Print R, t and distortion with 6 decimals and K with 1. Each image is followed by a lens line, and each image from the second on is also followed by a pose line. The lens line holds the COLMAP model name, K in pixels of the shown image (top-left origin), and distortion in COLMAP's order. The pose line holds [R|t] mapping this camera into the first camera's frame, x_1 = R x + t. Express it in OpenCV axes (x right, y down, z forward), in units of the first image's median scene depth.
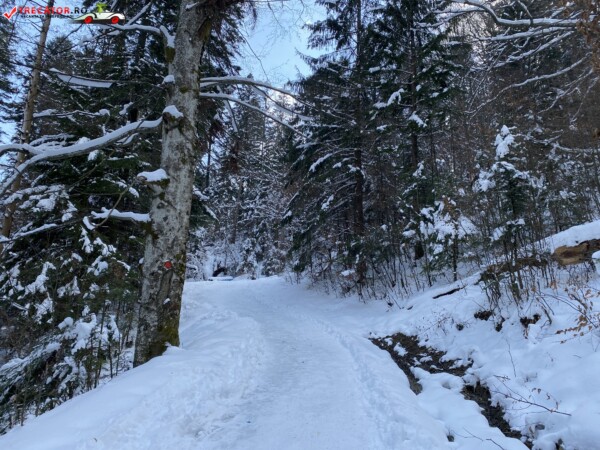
lens RADIAL K [[456.7, 0, 300.0], [0, 456.7, 225.0], [0, 0, 1]] dist [0.010366, -0.000129]
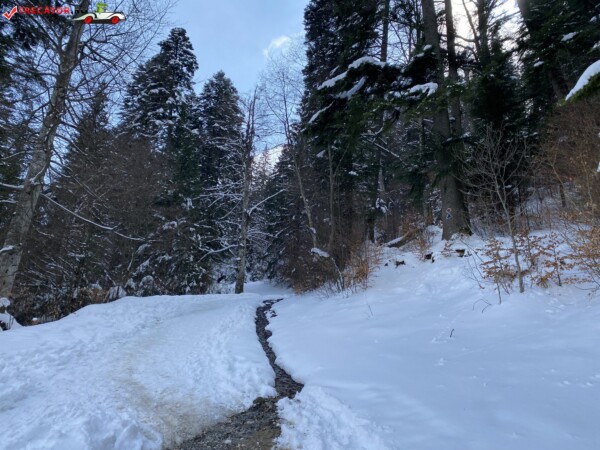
lens RADIAL K [[456.7, 0, 300.0], [0, 456.7, 225.0], [0, 0, 1]] dist [0.010366, -0.000129]
pose [[0.998962, 0.012992, 0.043651, 0.040730], [-0.012277, 0.999787, -0.016619, -0.125195], [-0.043857, 0.016065, 0.998909, -1.243371]]
